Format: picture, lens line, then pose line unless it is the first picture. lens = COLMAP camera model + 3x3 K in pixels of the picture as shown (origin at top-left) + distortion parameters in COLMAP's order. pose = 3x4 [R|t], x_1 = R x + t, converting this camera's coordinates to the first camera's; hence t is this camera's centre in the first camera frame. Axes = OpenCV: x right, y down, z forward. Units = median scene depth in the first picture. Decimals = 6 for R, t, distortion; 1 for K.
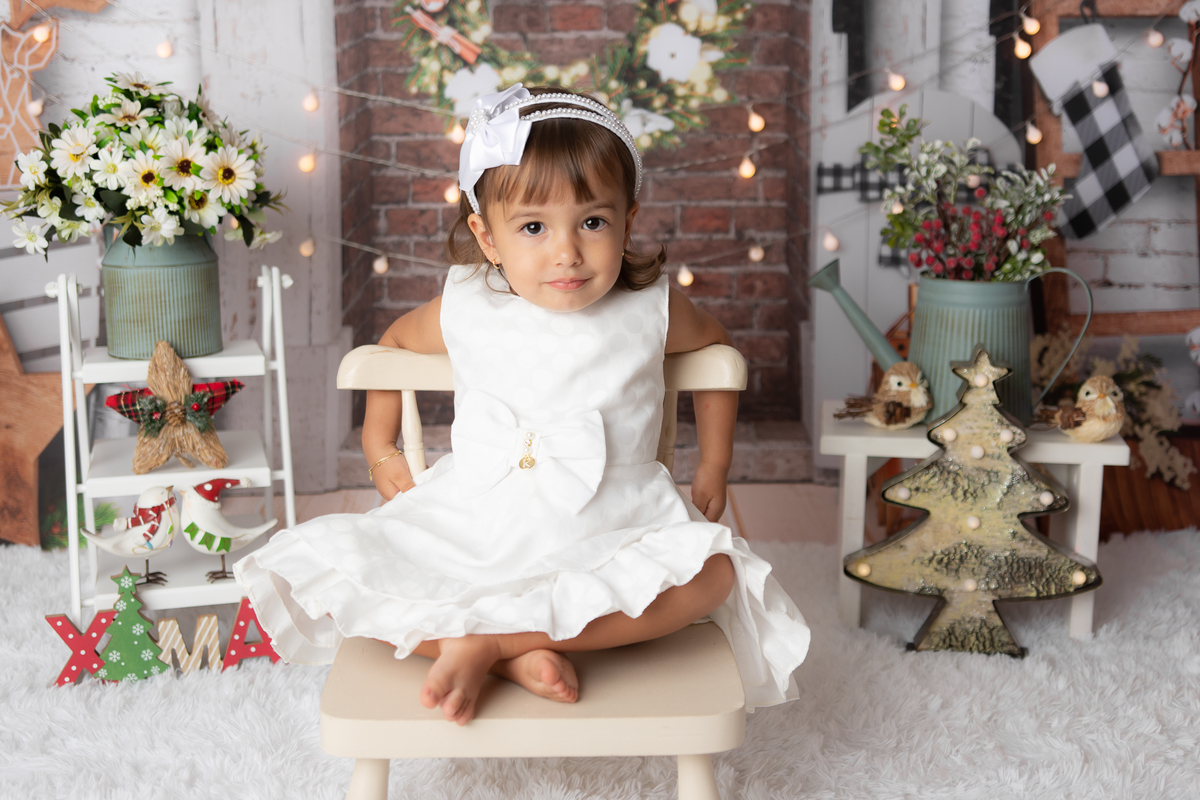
lens RADIAL K [[1608.9, 0, 621.6], [0, 1608.9, 385.2], [0, 0, 1]] dist [-0.005216, 0.046059]
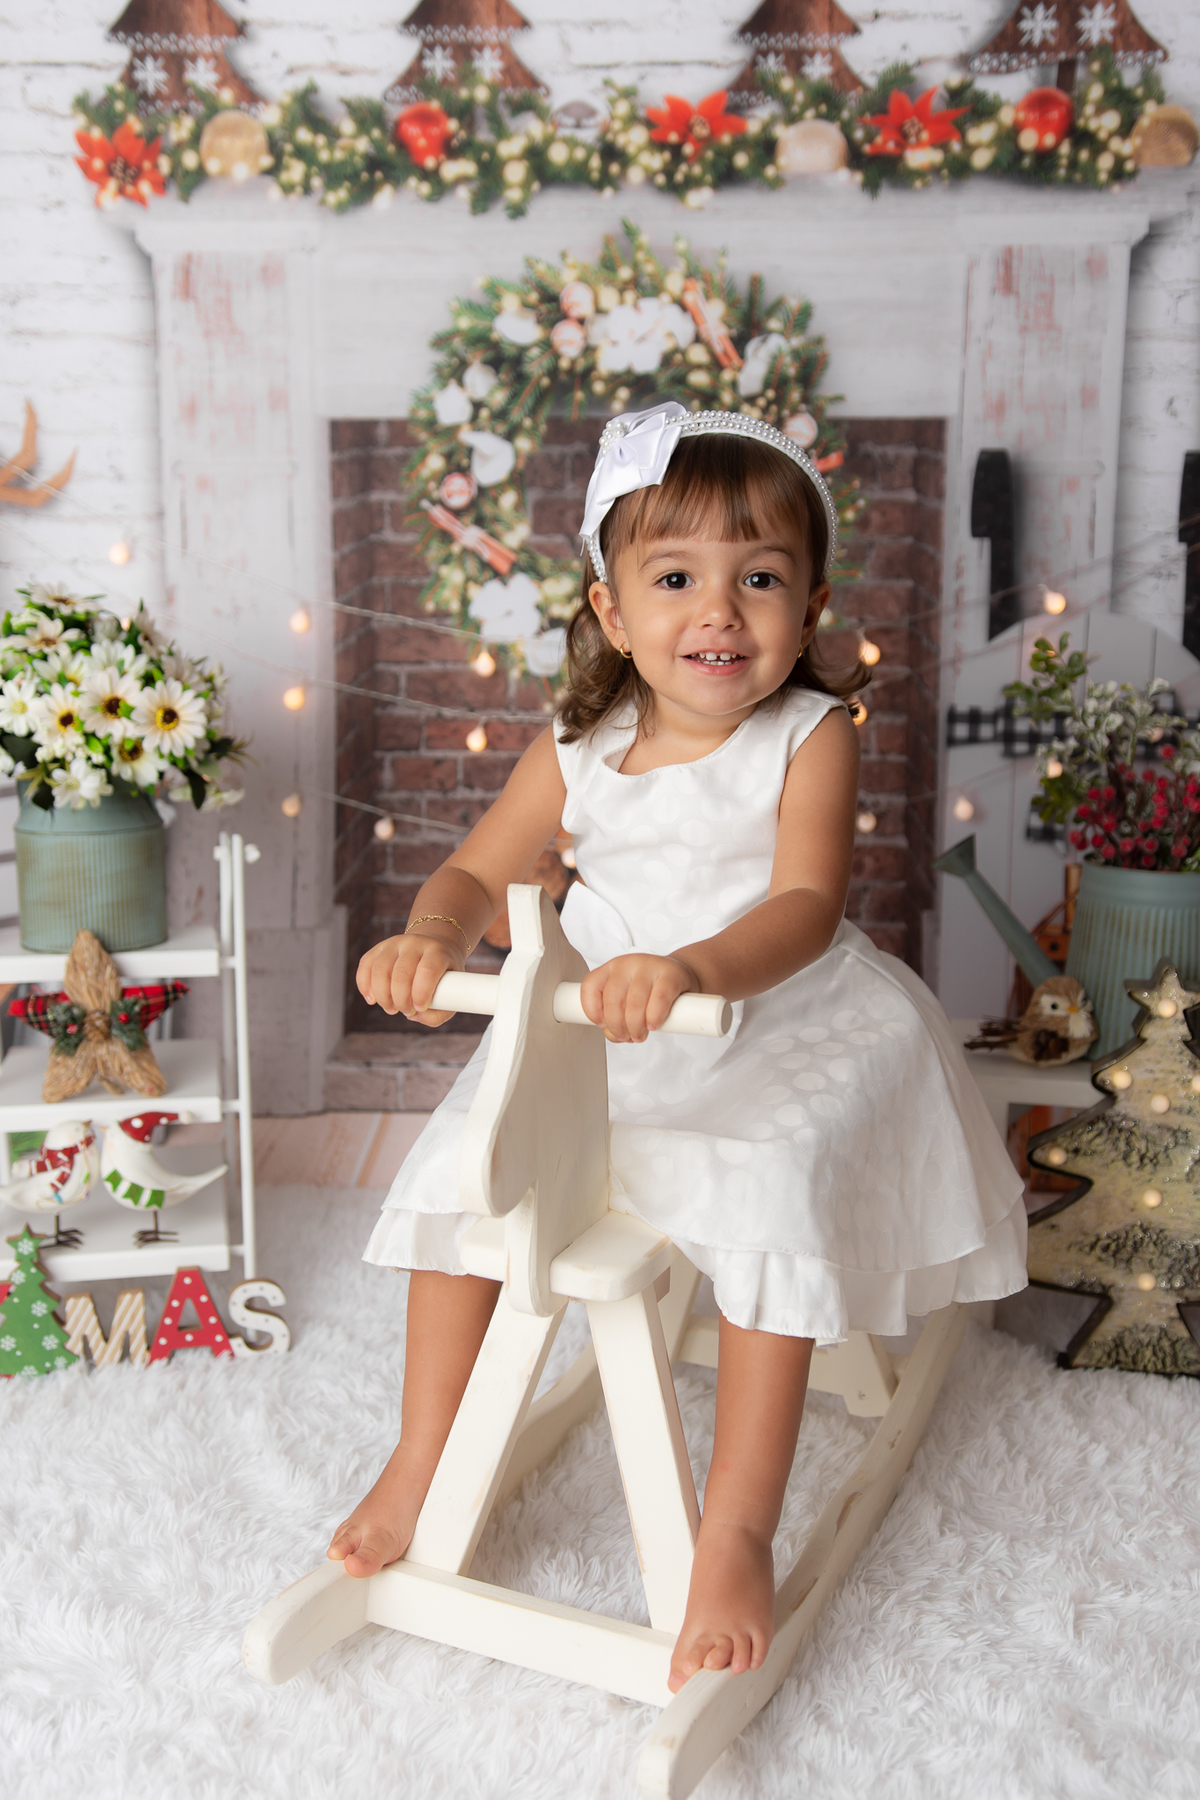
lens RADIAL K [[1805.6, 0, 594.7], [0, 1805.6, 901.4], [0, 0, 1]] dist [-0.003575, -0.000224]
pose [[0.997381, 0.020599, -0.069338, 0.016993], [-0.021724, 0.999644, -0.015509, -0.031896], [0.068994, 0.016975, 0.997473, 0.147684]]
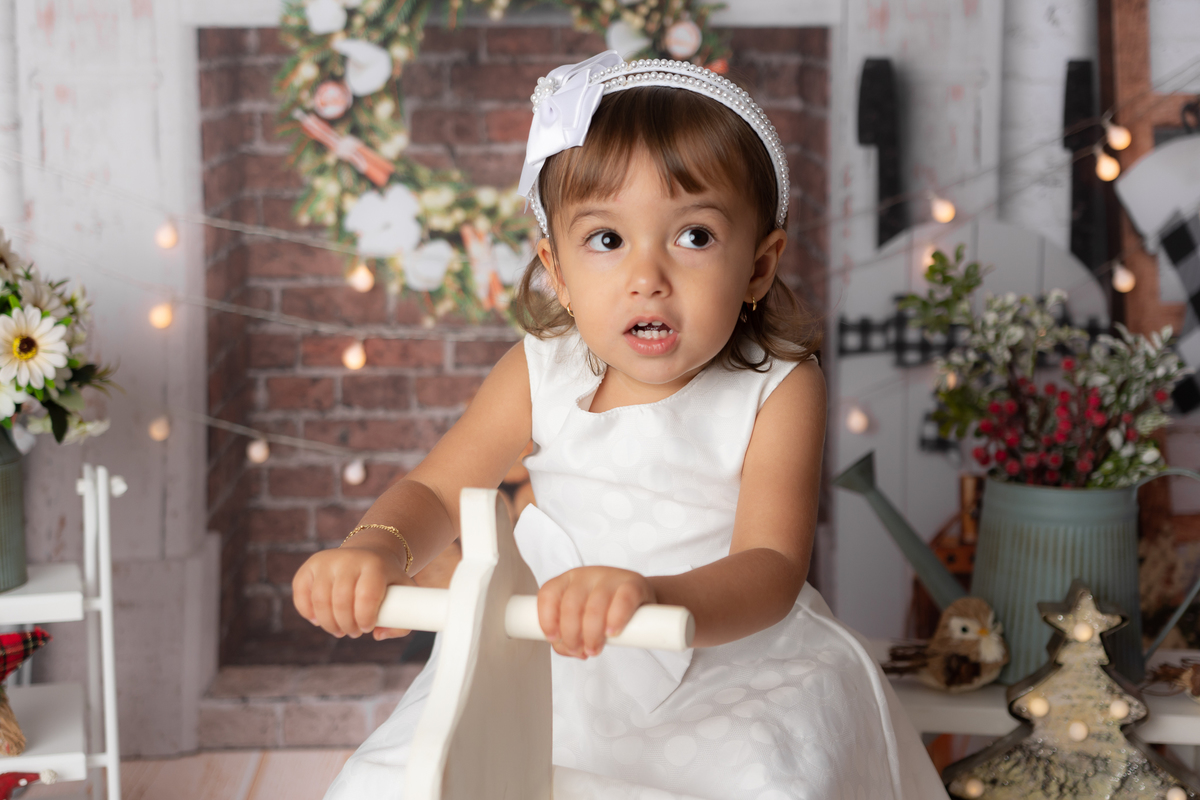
lens RADIAL K [[1759.0, 0, 597.4], [0, 1759.0, 399.9], [0, 0, 1]] dist [-0.018660, 0.112178]
pose [[0.999940, 0.000698, 0.010935, -0.000889], [-0.000010, 0.998028, -0.062776, -0.054196], [-0.010957, 0.062772, 0.997968, 0.206923]]
